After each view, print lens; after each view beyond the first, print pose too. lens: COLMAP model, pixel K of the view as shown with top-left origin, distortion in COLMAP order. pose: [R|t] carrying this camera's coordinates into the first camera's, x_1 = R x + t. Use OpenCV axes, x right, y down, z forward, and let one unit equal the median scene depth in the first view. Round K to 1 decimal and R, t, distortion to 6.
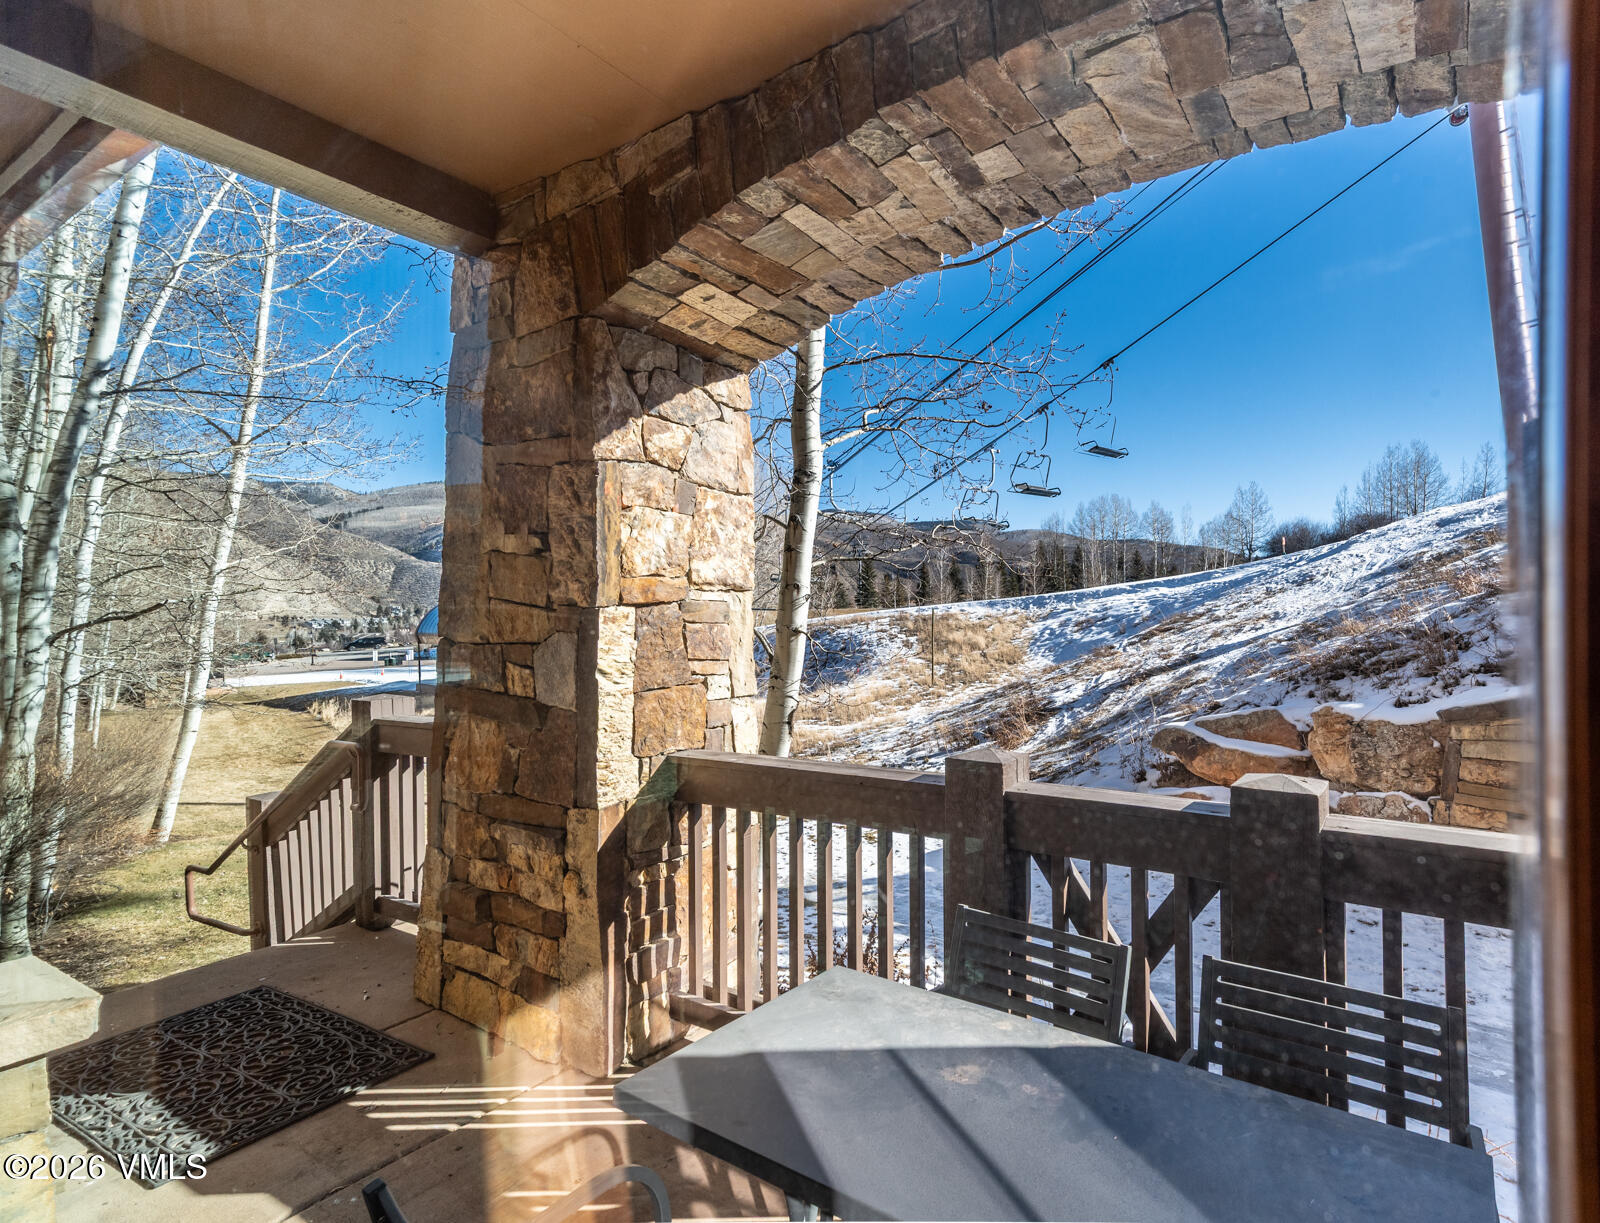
lens RADIAL K [[818.8, 0, 924.9], [0, 818.8, 620.8], [0, 0, 1]] dist [0.024612, -0.003018]
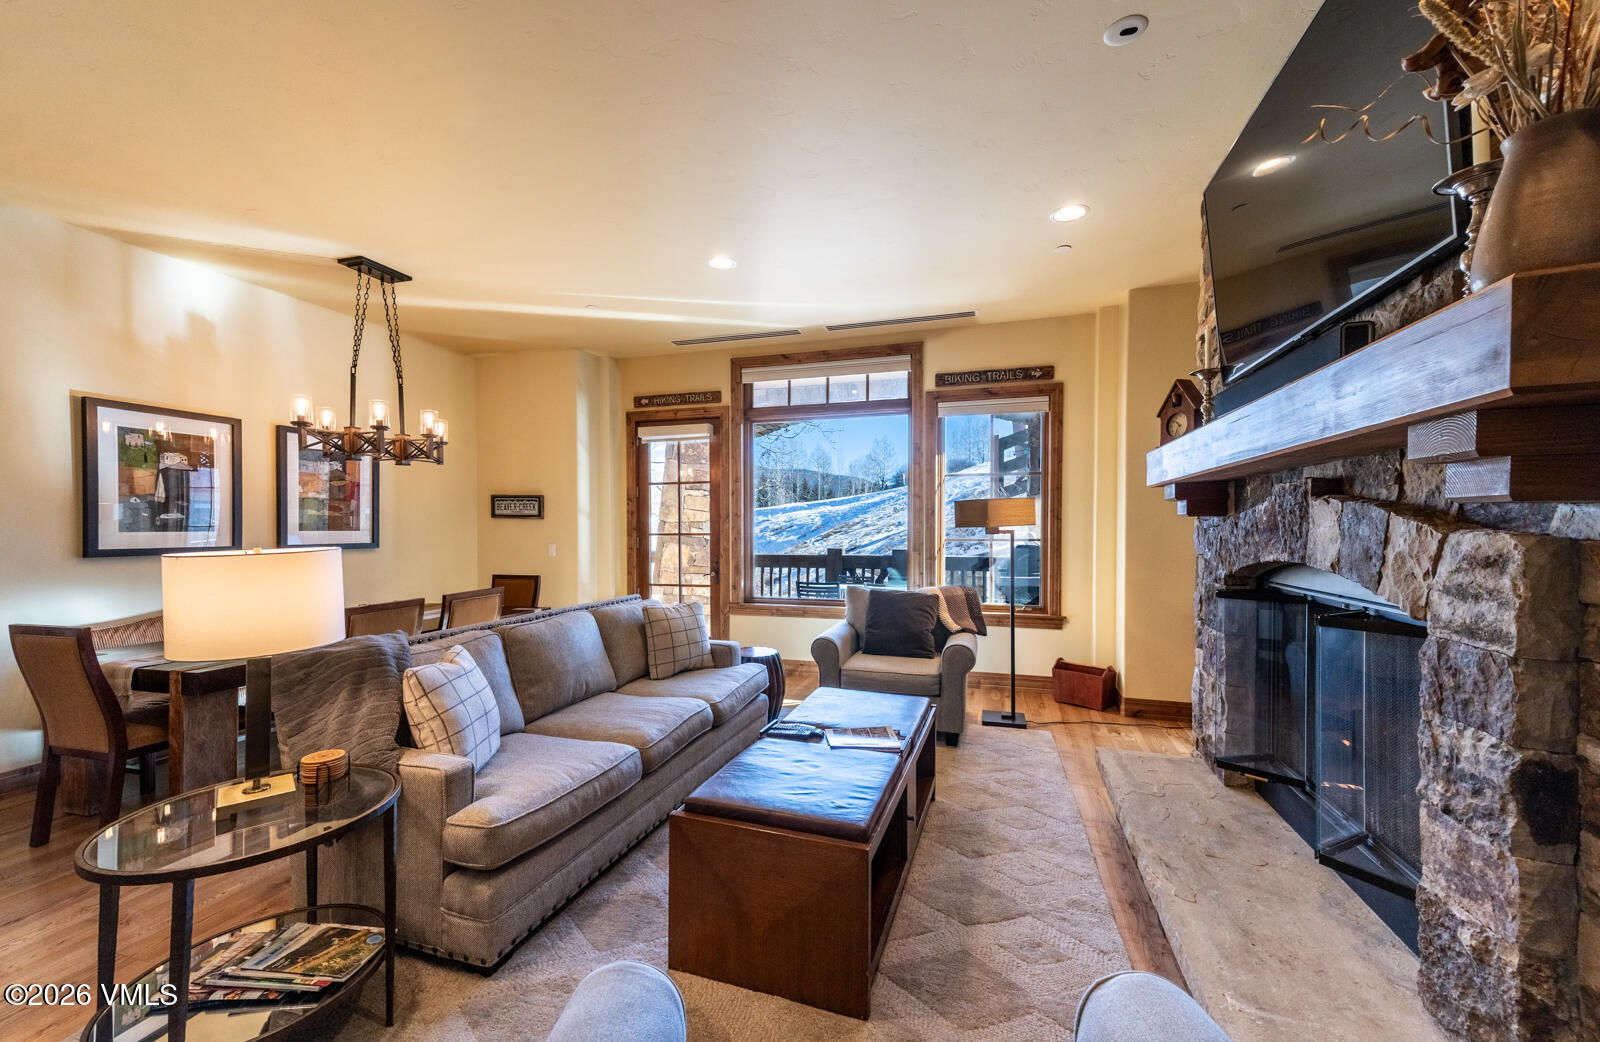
lens RADIAL K [[626.8, 0, 799.1], [0, 626.8, 542.4], [0, 0, 1]] dist [0.024125, 0.000973]
pose [[0.969743, 0.000209, 0.244128, -0.299807], [-0.005219, 0.999789, 0.019874, 0.024040], [-0.244072, -0.020546, 0.969539, -0.691441]]
